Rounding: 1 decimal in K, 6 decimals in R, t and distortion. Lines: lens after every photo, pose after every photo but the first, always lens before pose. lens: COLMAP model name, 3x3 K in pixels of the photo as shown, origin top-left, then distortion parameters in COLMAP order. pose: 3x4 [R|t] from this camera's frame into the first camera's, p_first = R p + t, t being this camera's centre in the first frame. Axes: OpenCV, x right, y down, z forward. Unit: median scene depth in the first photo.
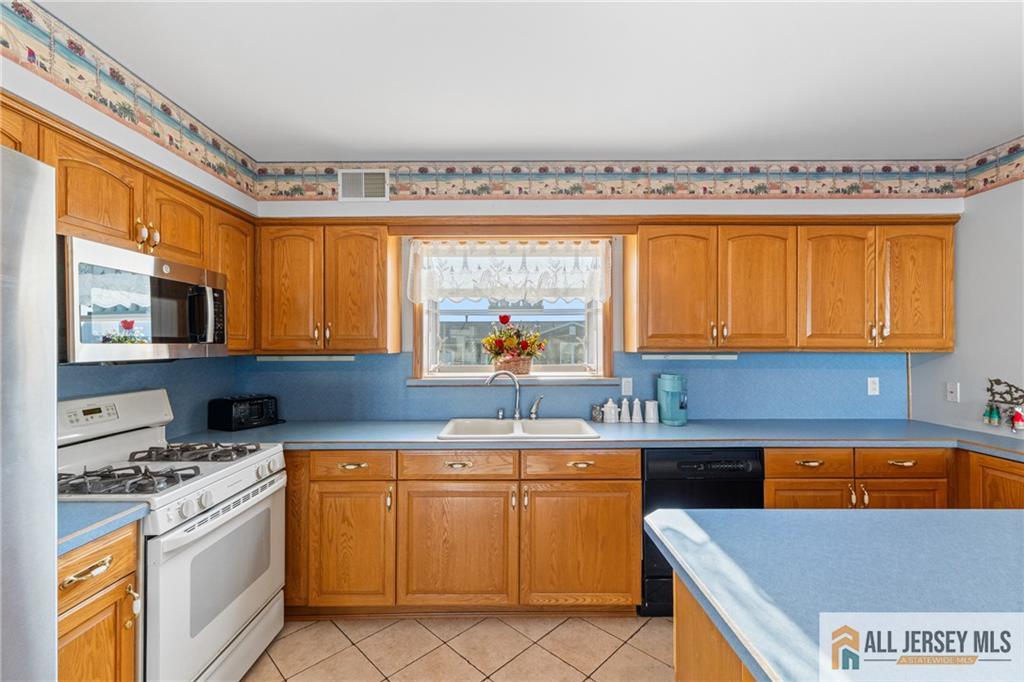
lens RADIAL K [[440.8, 0, 510.7], [0, 440.8, 345.4], [0, 0, 1]] dist [0.006160, -0.000122]
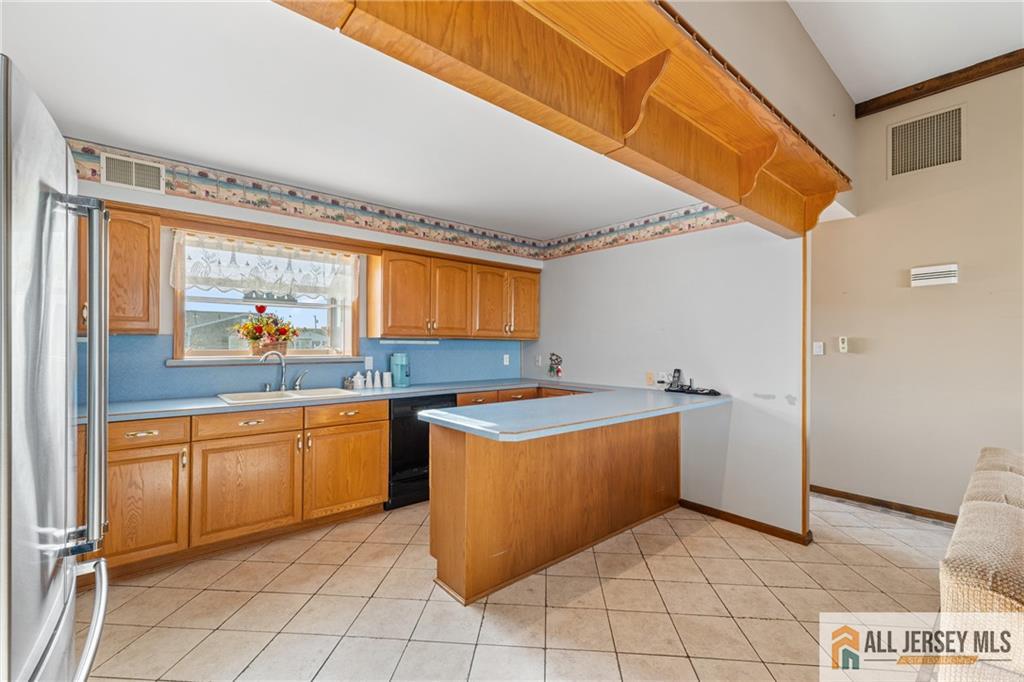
lens RADIAL K [[440.8, 0, 514.4], [0, 440.8, 343.3], [0, 0, 1]] dist [0.006160, -0.000122]
pose [[0.762008, 0.008246, 0.647515, -0.321697], [-0.009500, 0.999954, -0.001555, 0.033291], [-0.647498, -0.004967, 0.762051, -0.393166]]
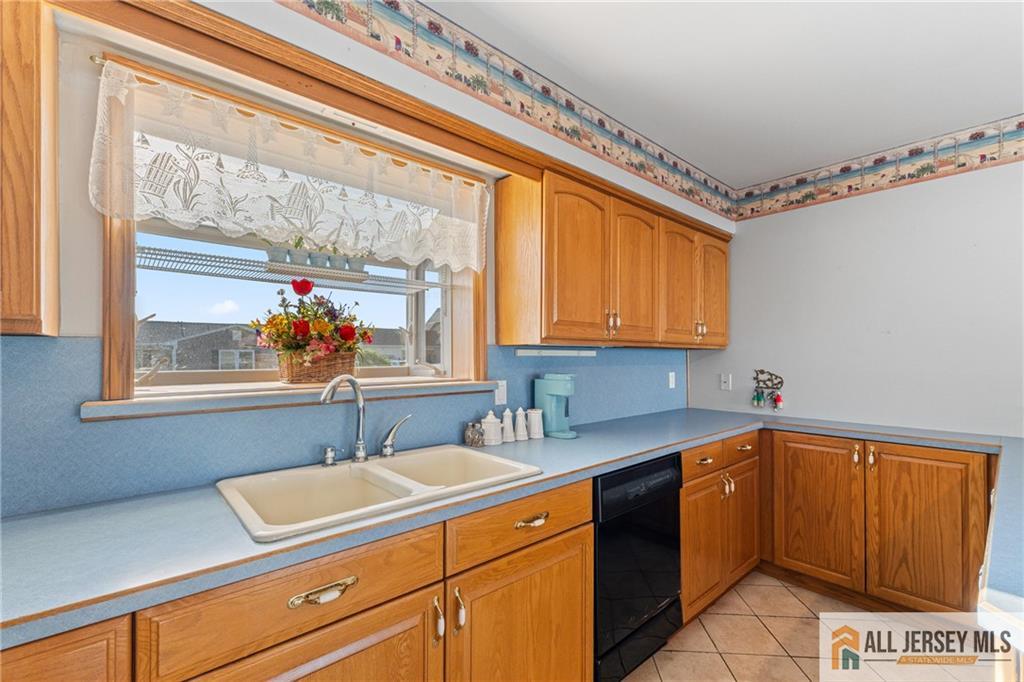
lens RADIAL K [[440.8, 0, 513.5], [0, 440.8, 355.4], [0, 0, 1]] dist [0.006160, -0.000122]
pose [[0.751566, 0.002406, 0.659653, -0.232106], [-0.003596, 0.999993, 0.000449, 0.035080], [-0.659648, -0.002710, 0.751570, 0.489903]]
